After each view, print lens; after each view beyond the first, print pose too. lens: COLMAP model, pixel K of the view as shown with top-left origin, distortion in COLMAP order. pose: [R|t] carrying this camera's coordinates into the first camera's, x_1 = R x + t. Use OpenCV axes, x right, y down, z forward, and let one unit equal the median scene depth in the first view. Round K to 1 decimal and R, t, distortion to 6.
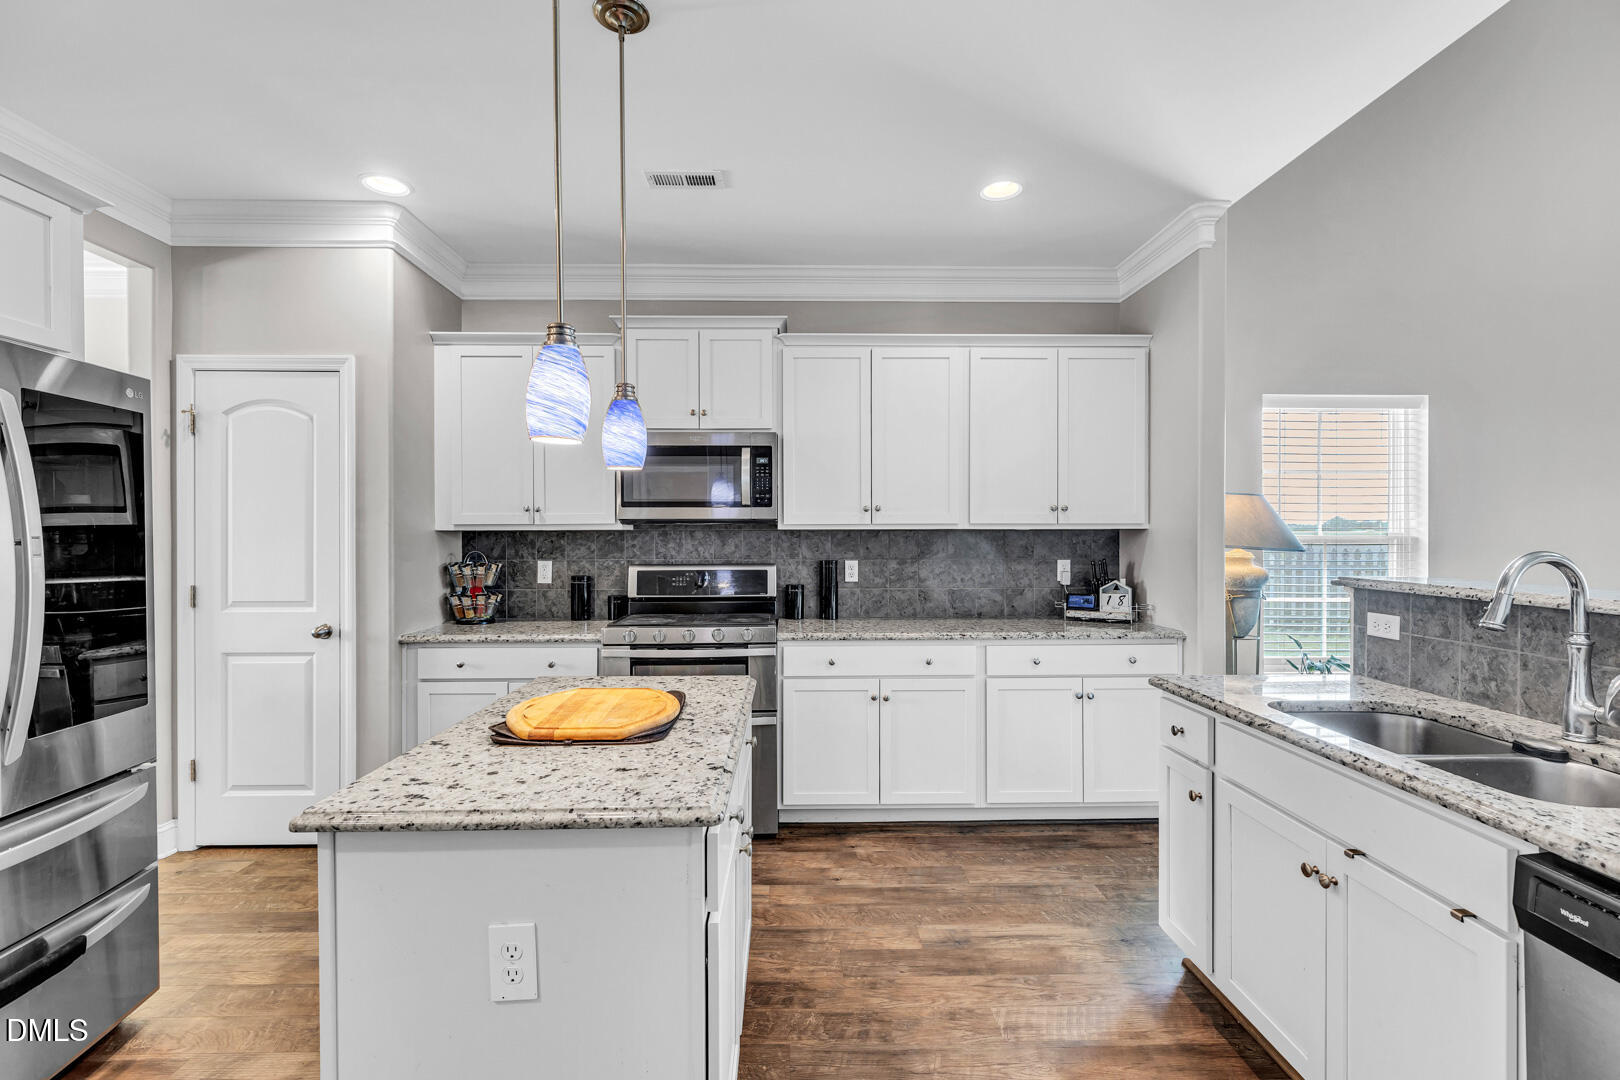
lens RADIAL K [[720.9, 0, 796.6], [0, 720.9, 538.2], [0, 0, 1]] dist [0.004872, 0.001024]
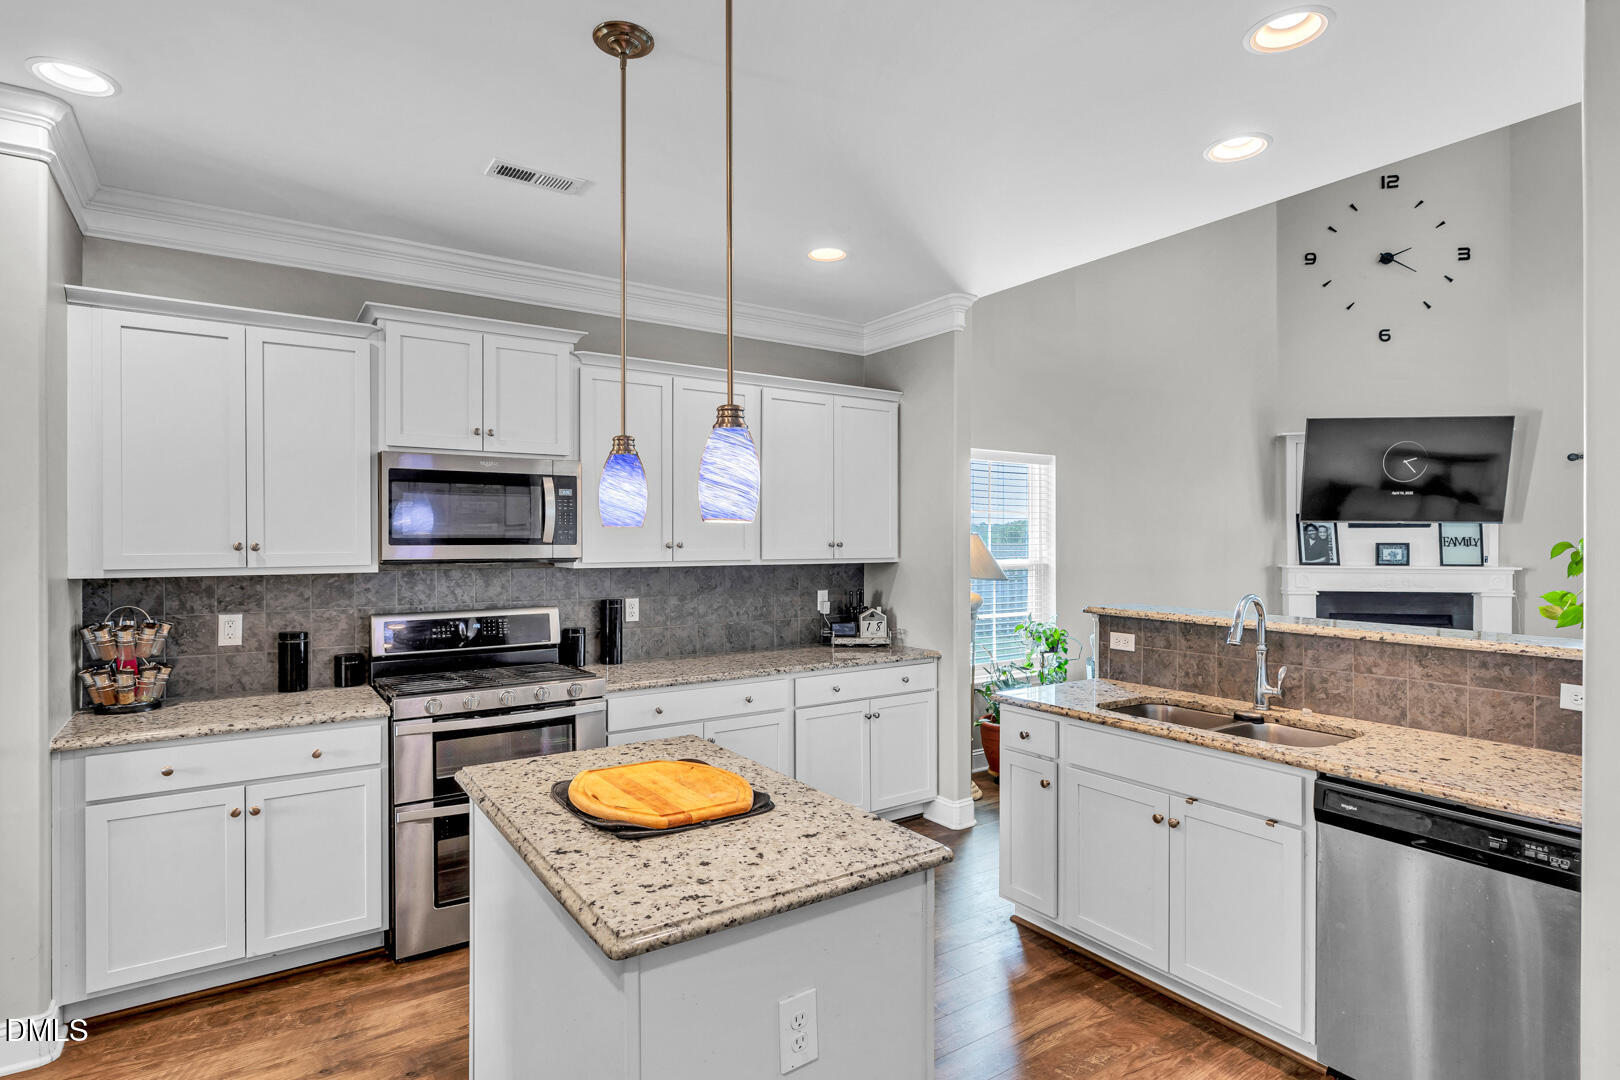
lens RADIAL K [[817.4, 0, 793.2], [0, 817.4, 544.9], [0, 0, 1]] dist [0.001977, -0.004555]
pose [[0.849552, -0.002742, 0.527497, -0.372205], [0.004089, 0.999991, -0.001388, -0.043867], [-0.527489, 0.003336, 0.849556, -0.004571]]
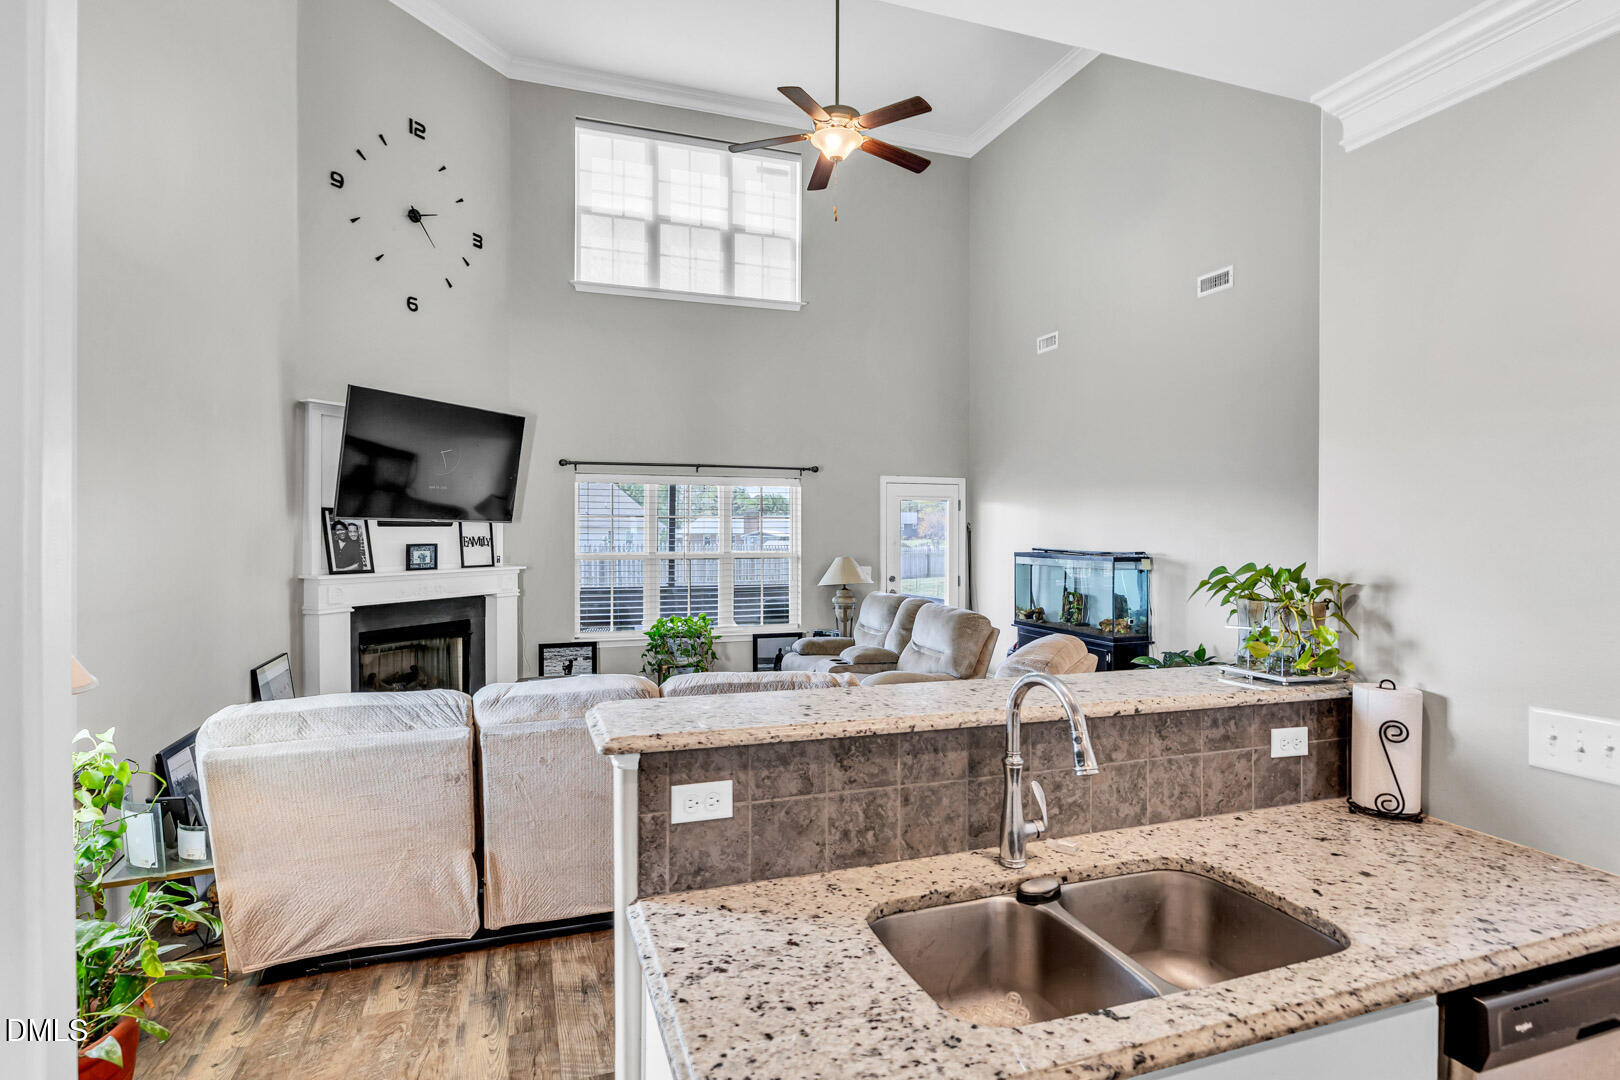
lens RADIAL K [[810.1, 0, 802.3], [0, 810.1, 523.2], [0, 0, 1]] dist [0.002150, -0.000754]
pose [[-0.313527, 0.006491, 0.949557, 0.070412], [0.007318, 0.999963, -0.004419, -0.078967], [-0.949551, 0.005564, -0.313563, 0.753241]]
